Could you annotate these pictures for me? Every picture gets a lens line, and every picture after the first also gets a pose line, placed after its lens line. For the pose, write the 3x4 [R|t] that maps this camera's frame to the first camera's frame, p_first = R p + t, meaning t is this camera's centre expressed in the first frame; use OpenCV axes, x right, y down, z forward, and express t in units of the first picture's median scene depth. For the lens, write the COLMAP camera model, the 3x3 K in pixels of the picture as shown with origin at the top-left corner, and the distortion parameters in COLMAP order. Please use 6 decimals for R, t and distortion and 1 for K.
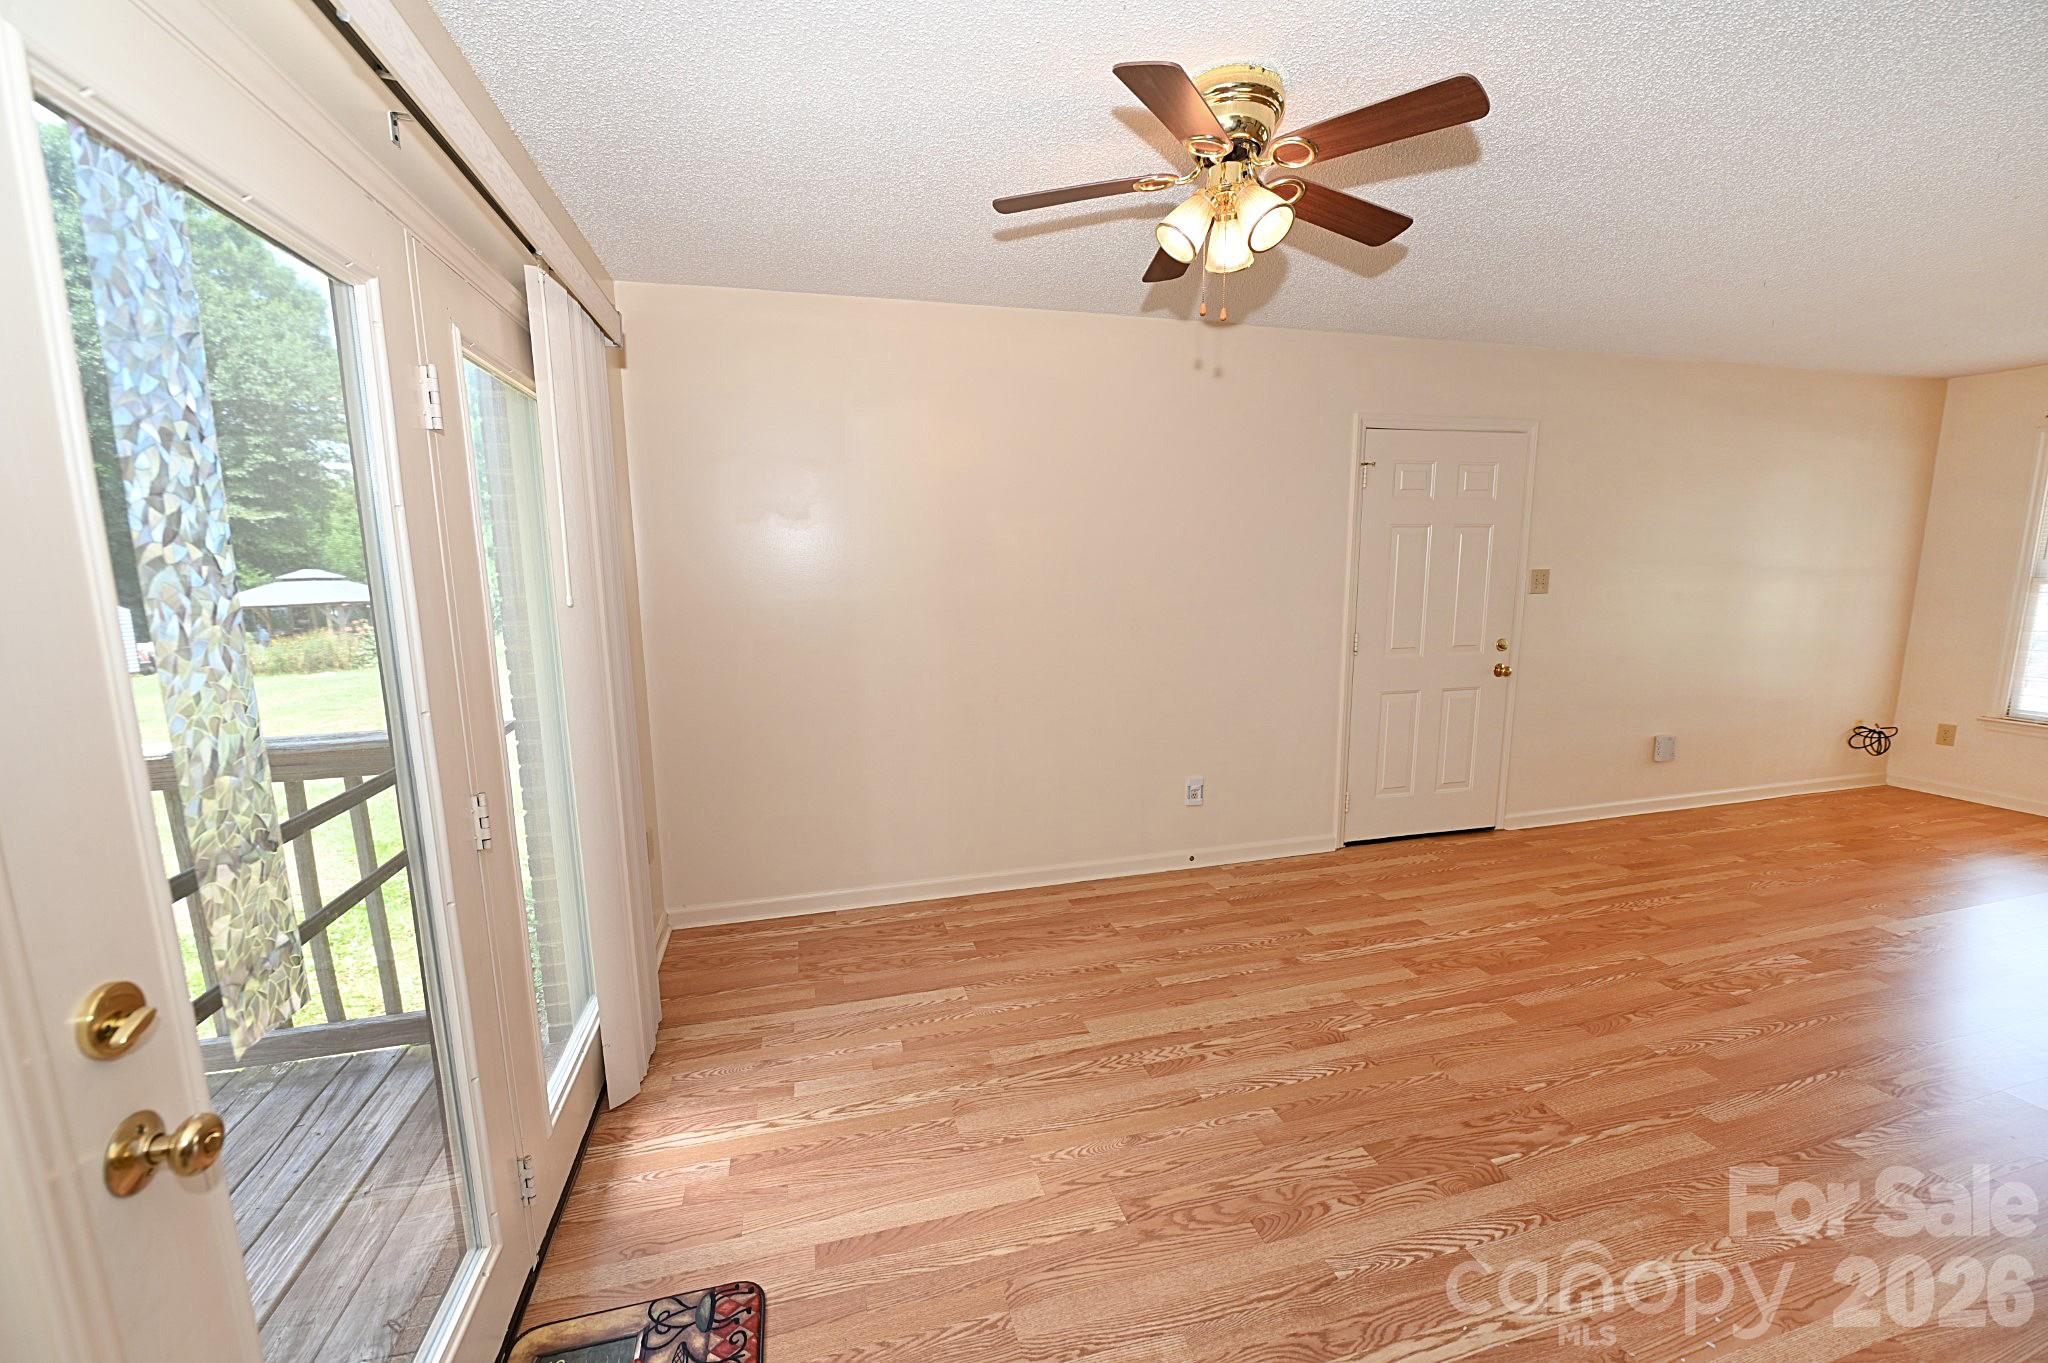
lens RADIAL K [[809.9, 0, 1023.2], [0, 809.9, 693.3], [0, 0, 1]] dist [-0.008699, -0.000679]
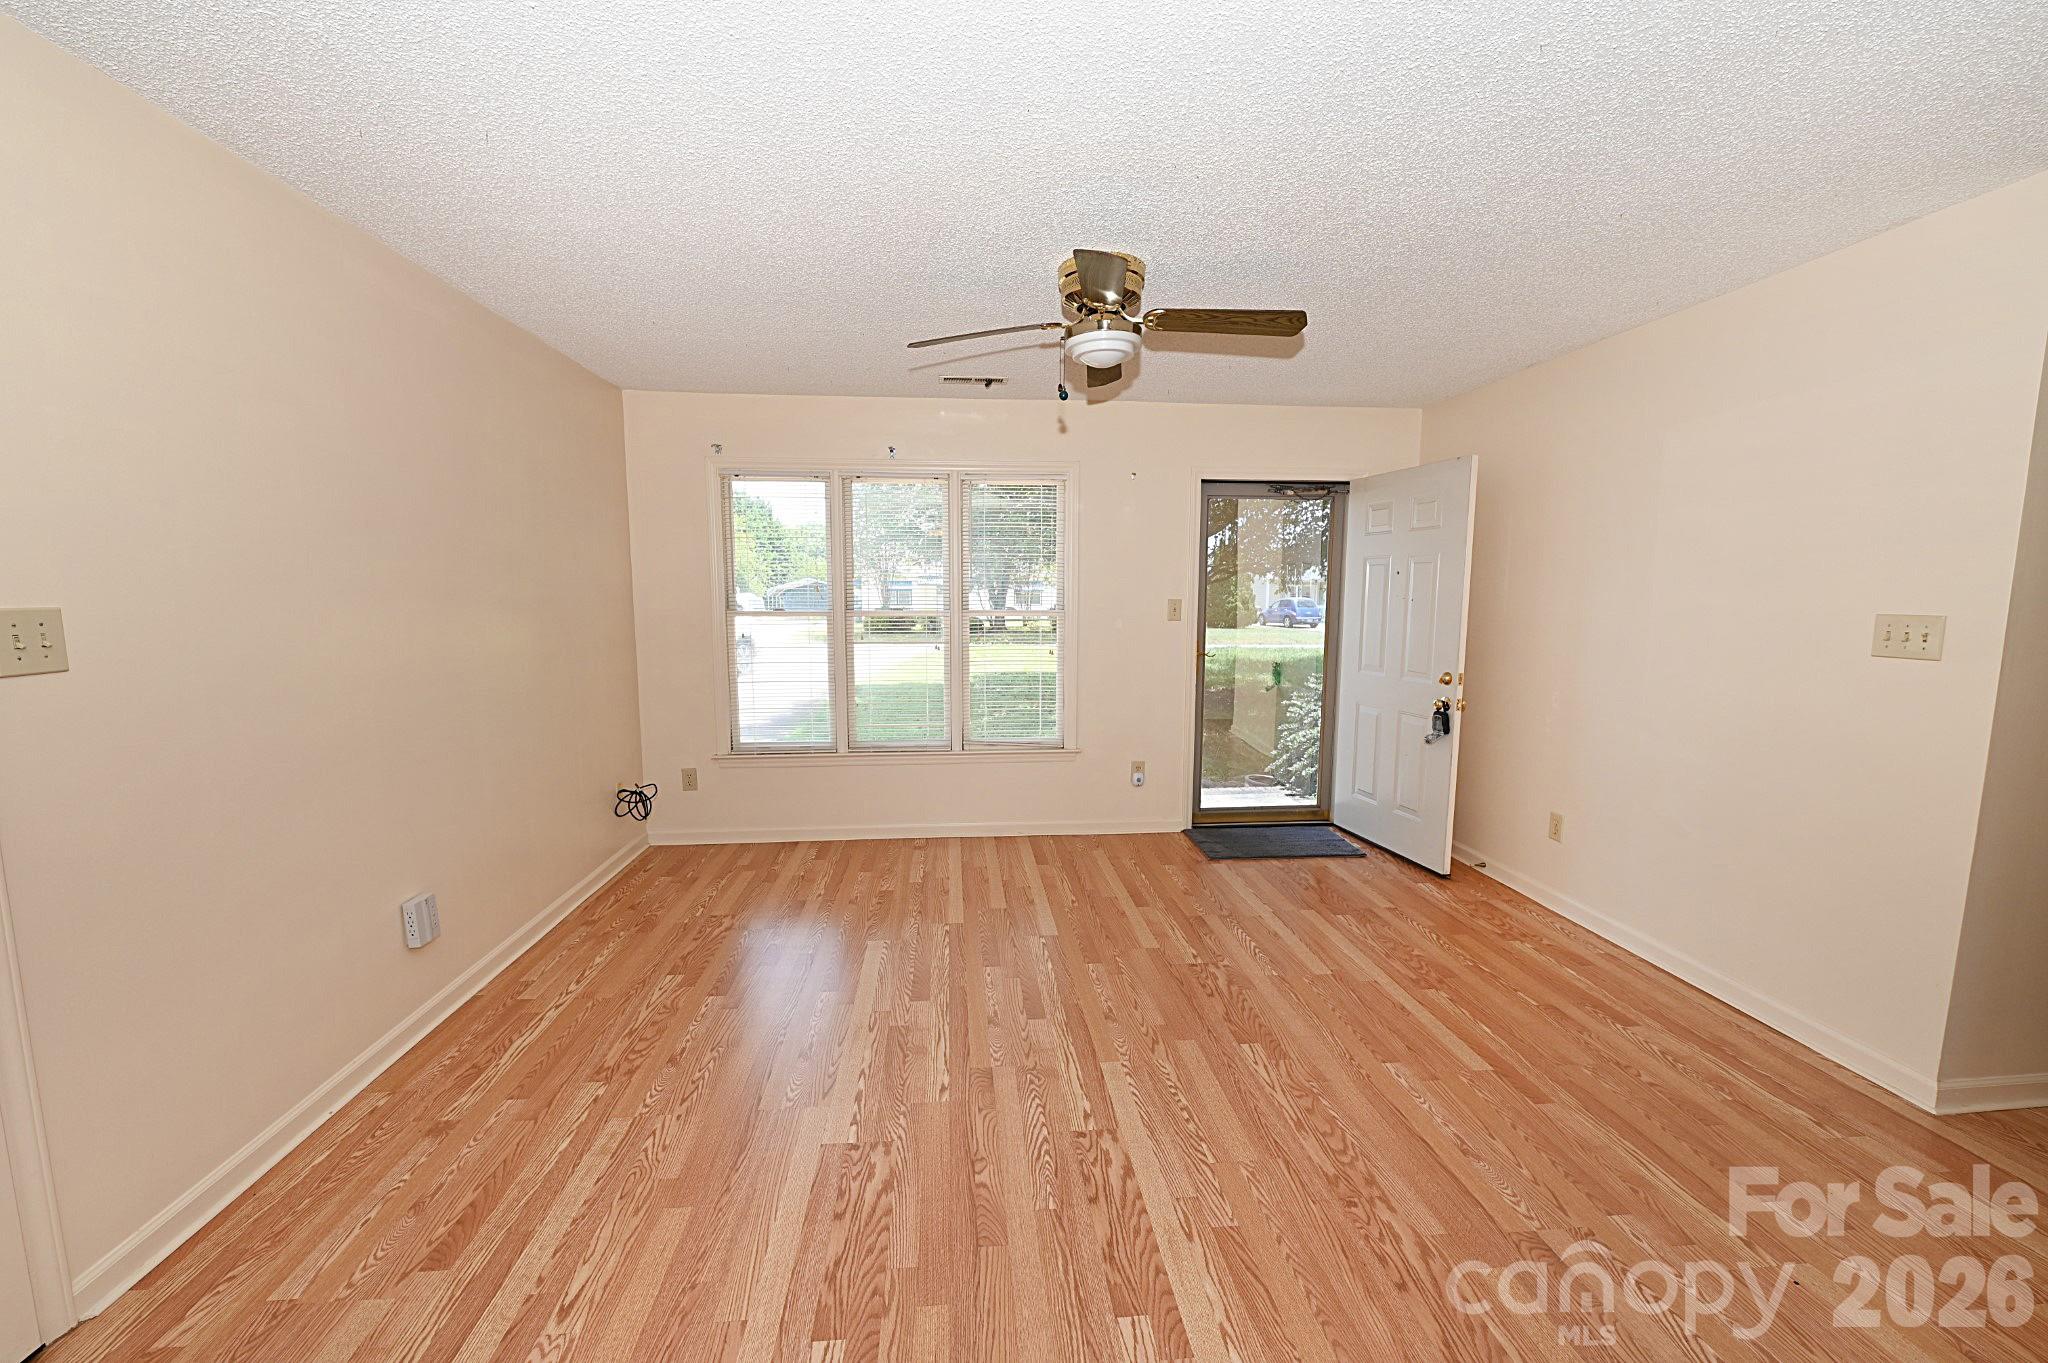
lens RADIAL K [[804.5, 0, 1021.7], [0, 804.5, 693.1], [0, 0, 1]] dist [-0.011410, -0.000216]
pose [[0.174626, -0.111841, 0.978262, 0.516436], [0.152923, 0.984553, 0.085263, -0.110008], [-0.972687, 0.134709, 0.189031, 0.703099]]
